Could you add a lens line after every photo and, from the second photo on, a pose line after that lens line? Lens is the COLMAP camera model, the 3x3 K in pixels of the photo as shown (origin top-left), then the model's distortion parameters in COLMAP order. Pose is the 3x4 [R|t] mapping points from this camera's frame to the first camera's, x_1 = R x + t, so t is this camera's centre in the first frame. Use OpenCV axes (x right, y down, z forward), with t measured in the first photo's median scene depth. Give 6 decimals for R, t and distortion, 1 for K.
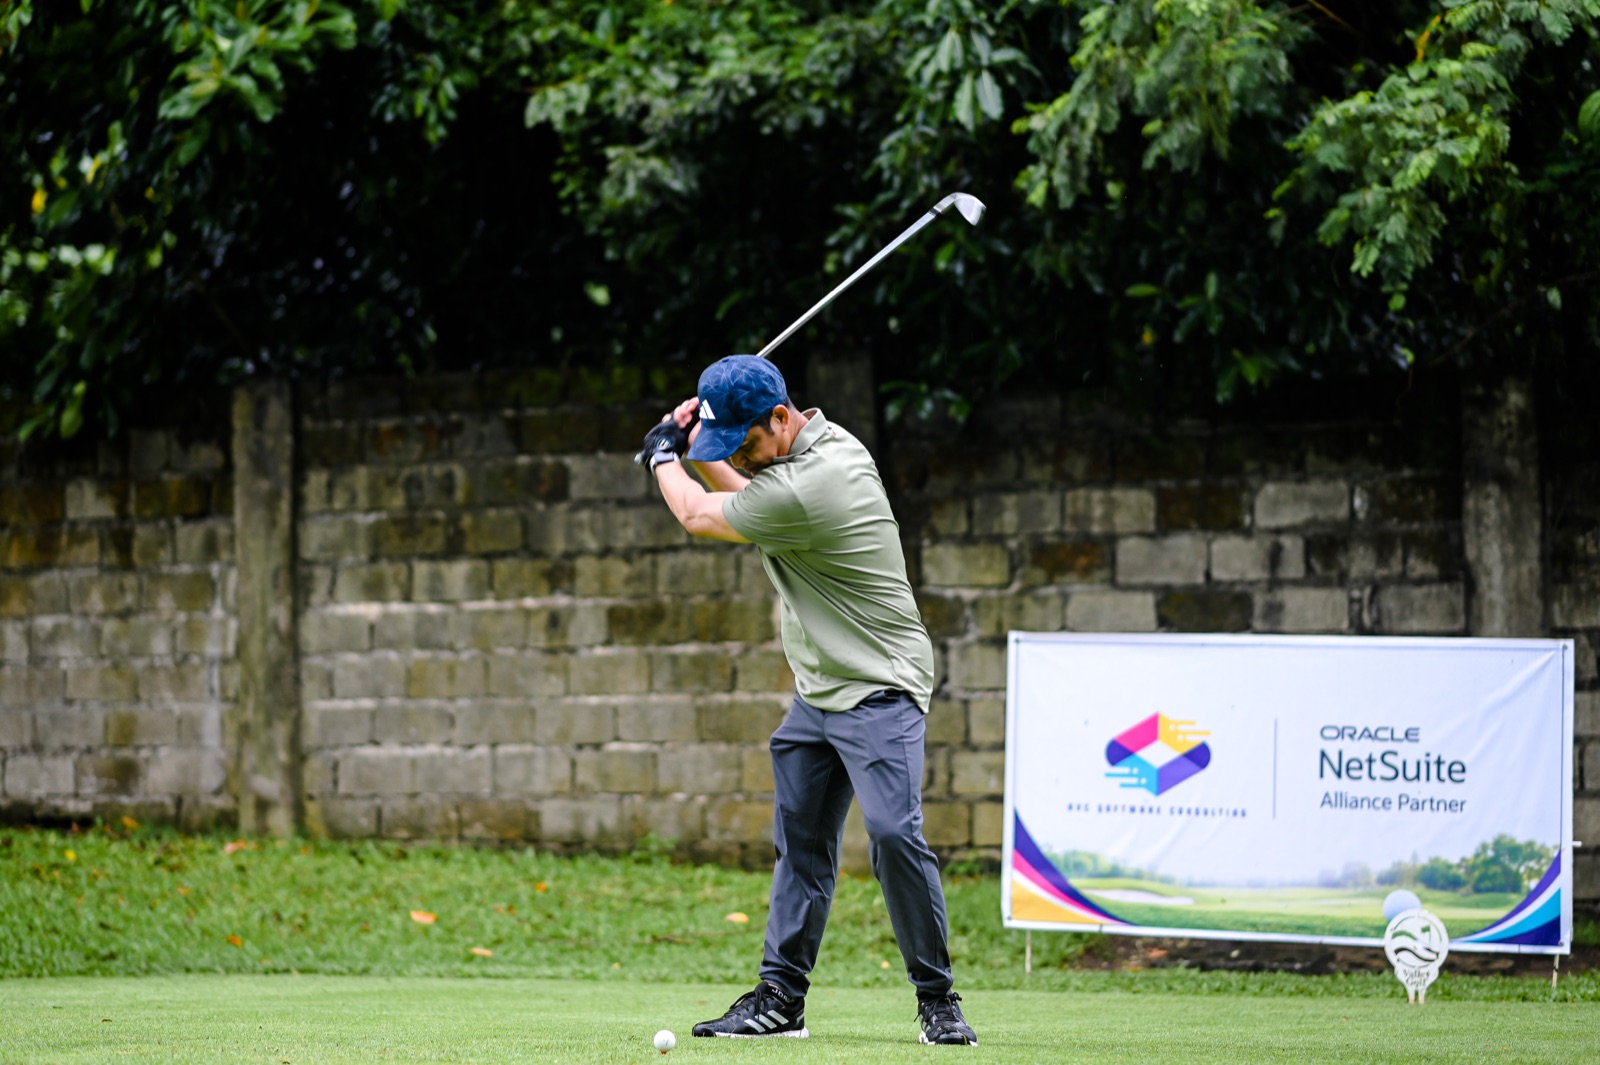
lens RADIAL K [[3847.2, 0, 800.0], [0, 3847.2, 532.5], [0, 0, 1]] dist [-0.036274, 0.304953]
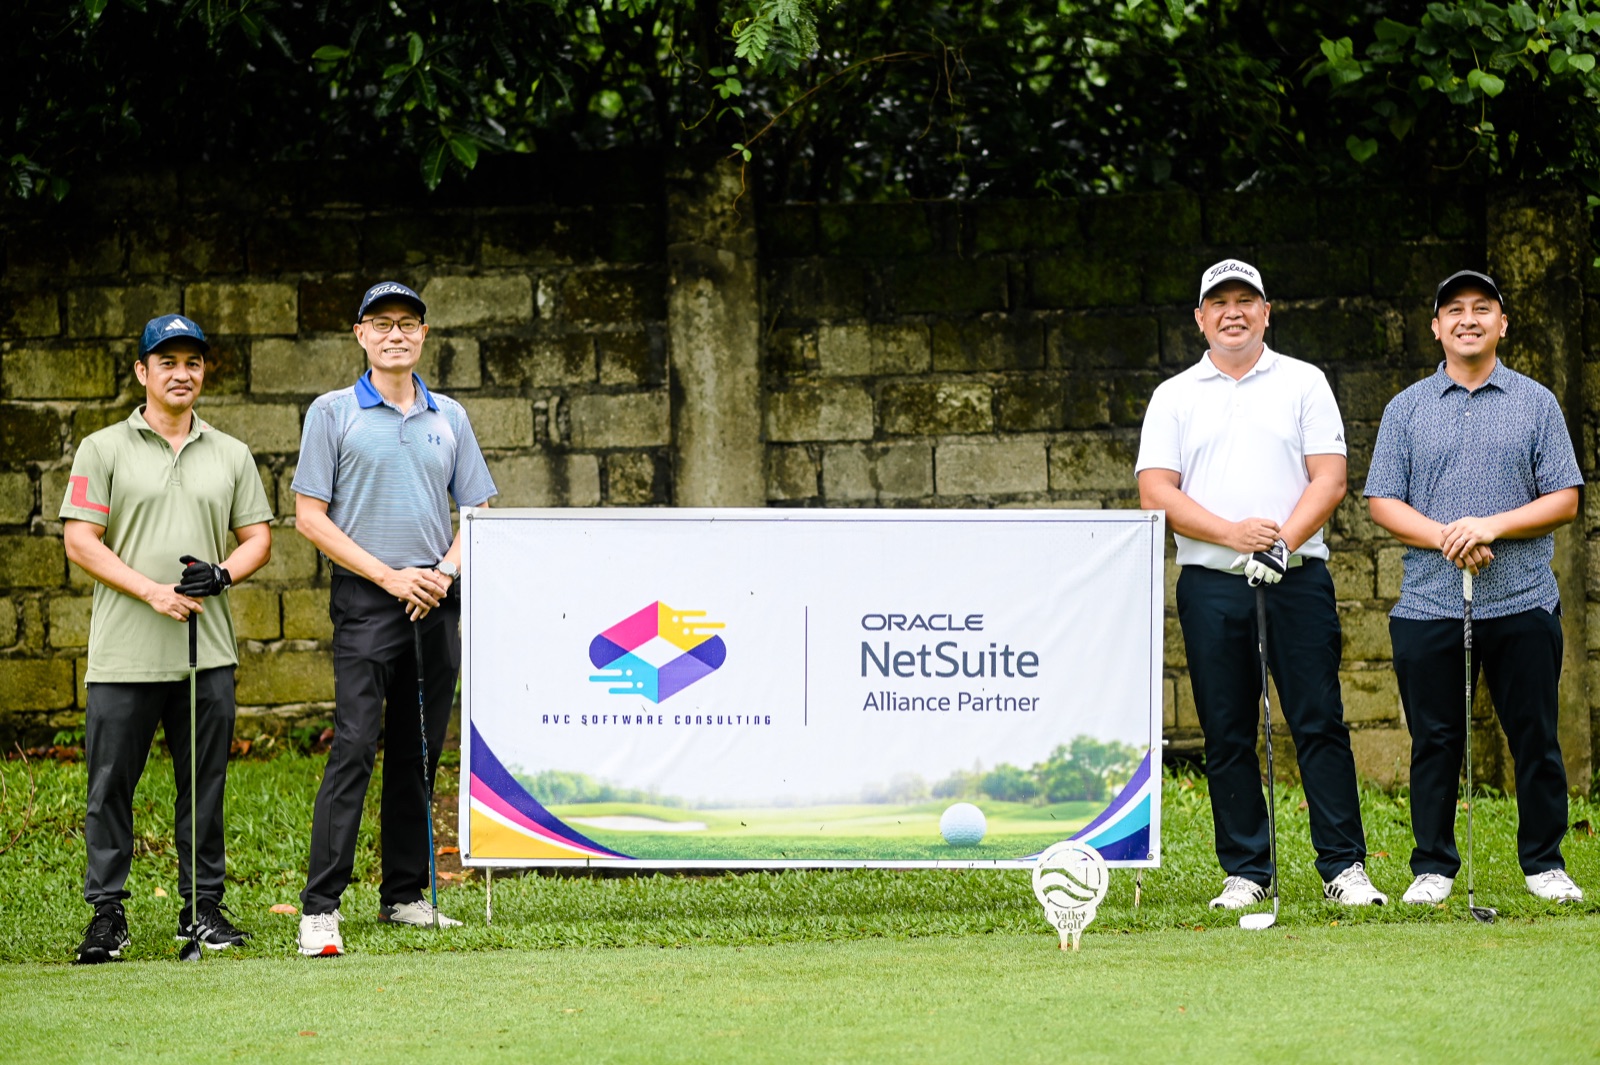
lens RADIAL K [[3847.2, 0, 800.0], [0, 3847.2, 532.5], [0, 0, 1]] dist [-0.036274, 0.304953]
pose [[0.896010, -0.035984, 0.442574, -0.244579], [-0.003005, 0.996197, 0.087081, -0.040230], [-0.444024, -0.079356, 0.892494, 0.246642]]
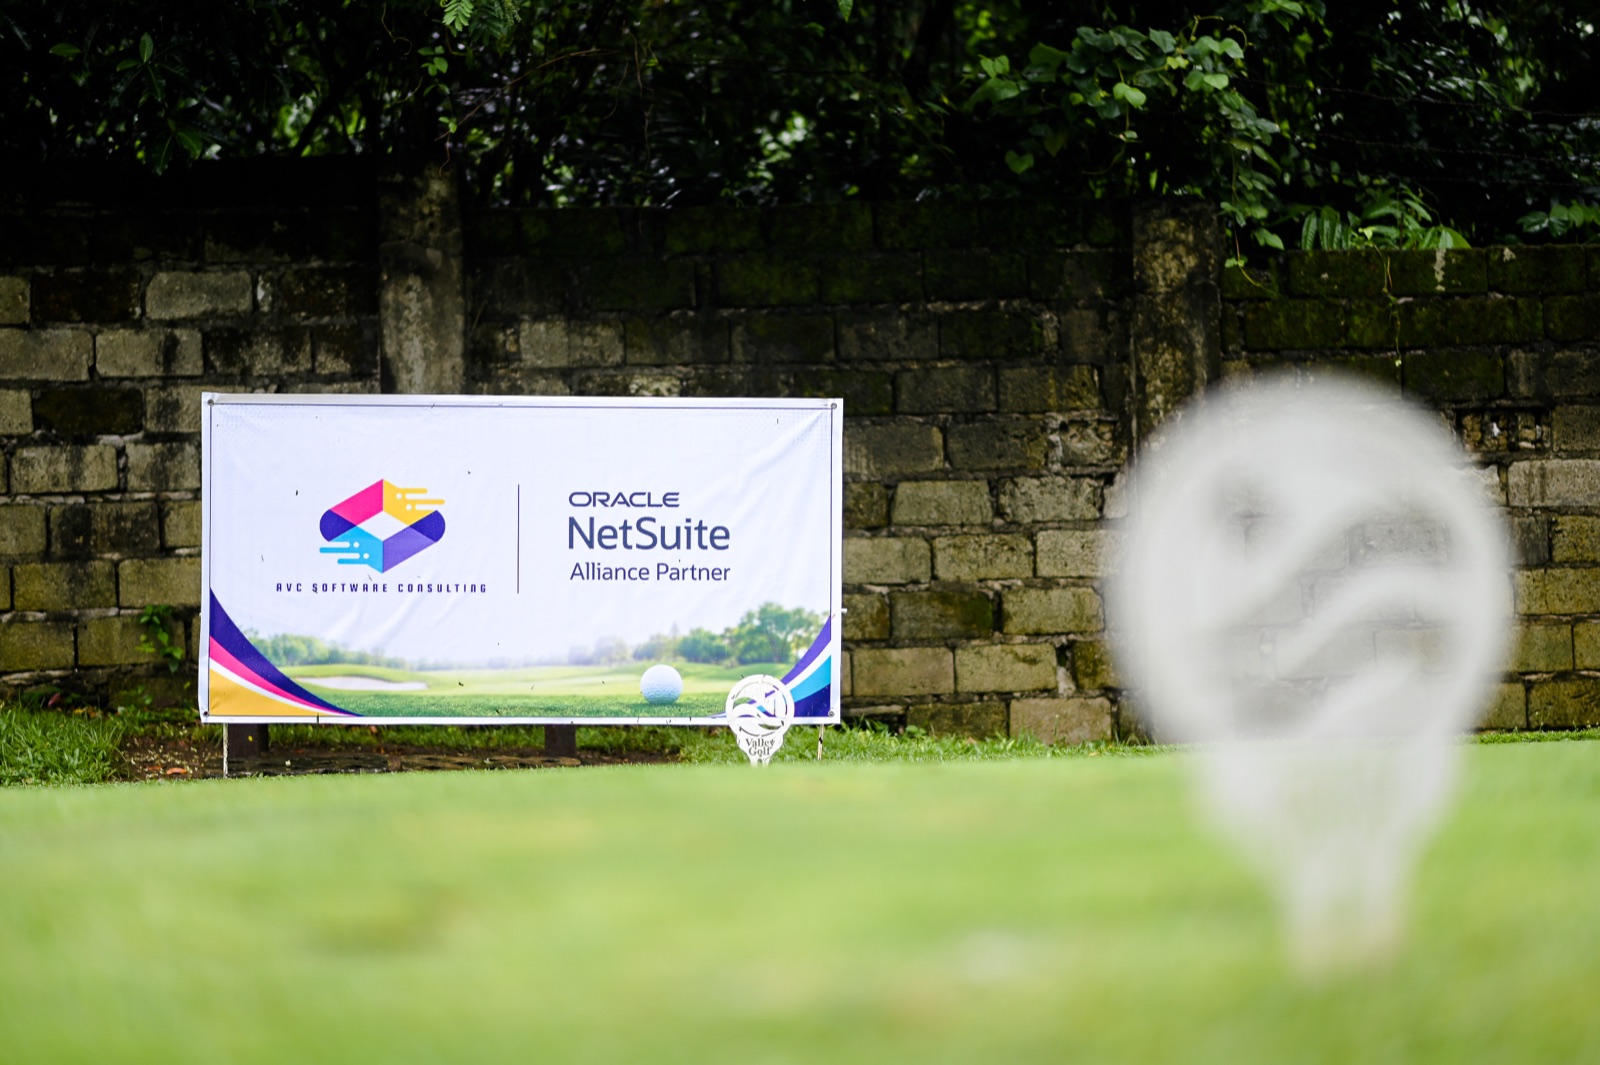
lens RADIAL K [[3847.2, 0, 800.0], [0, 3847.2, 532.5], [0, 0, 1]] dist [-0.036274, 0.304953]
pose [[0.854780, -0.003815, 0.518976, -0.293033], [-0.006042, 0.999832, 0.017301, 0.042625], [-0.518955, -0.017924, 0.854614, 0.170973]]
